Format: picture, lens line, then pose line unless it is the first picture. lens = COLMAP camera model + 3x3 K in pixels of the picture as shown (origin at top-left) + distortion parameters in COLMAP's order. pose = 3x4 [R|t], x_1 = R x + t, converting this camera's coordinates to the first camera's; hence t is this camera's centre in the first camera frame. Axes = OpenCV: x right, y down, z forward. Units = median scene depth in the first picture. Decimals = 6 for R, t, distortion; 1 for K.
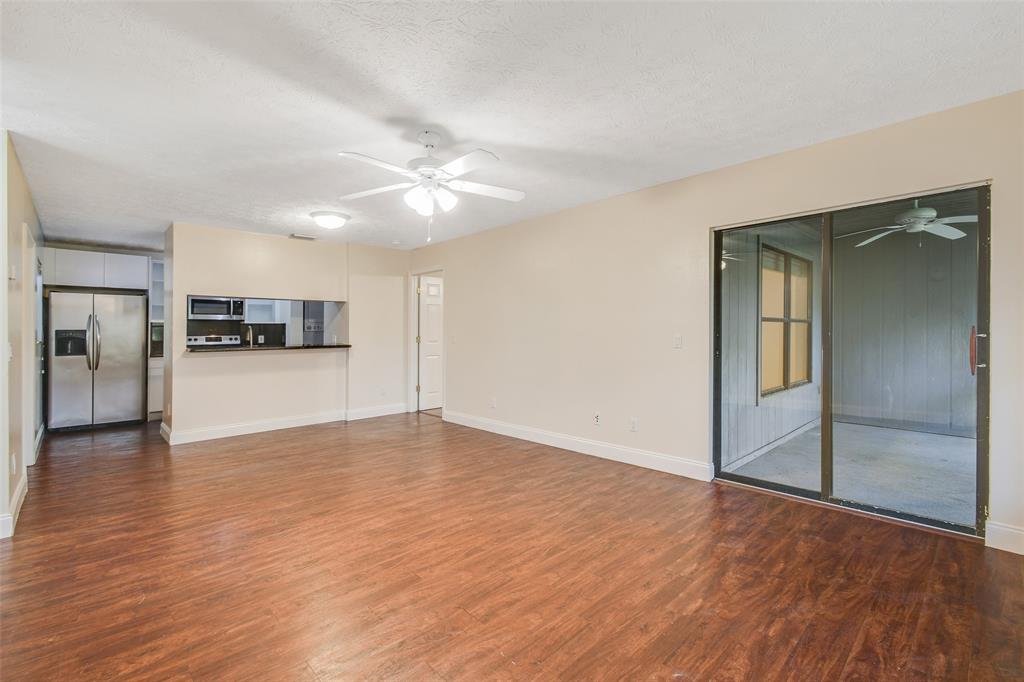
lens RADIAL K [[440.6, 0, 512.0], [0, 440.6, 329.8], [0, 0, 1]] dist [0.001700, -0.000093]
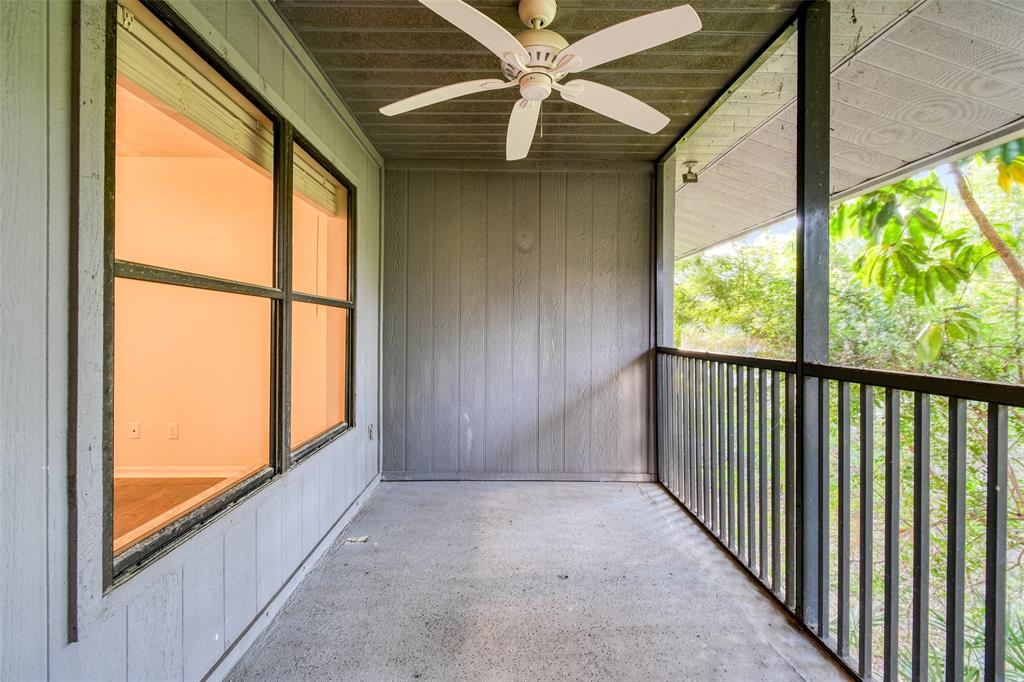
lens RADIAL K [[440.6, 0, 512.0], [0, 440.6, 329.8], [0, 0, 1]] dist [0.001700, -0.000093]
pose [[0.661877, 0.005172, 0.749594, 0.459767], [-0.007318, 0.999973, -0.000438, 0.007862], [-0.749576, -0.005196, 0.661898, 0.580814]]
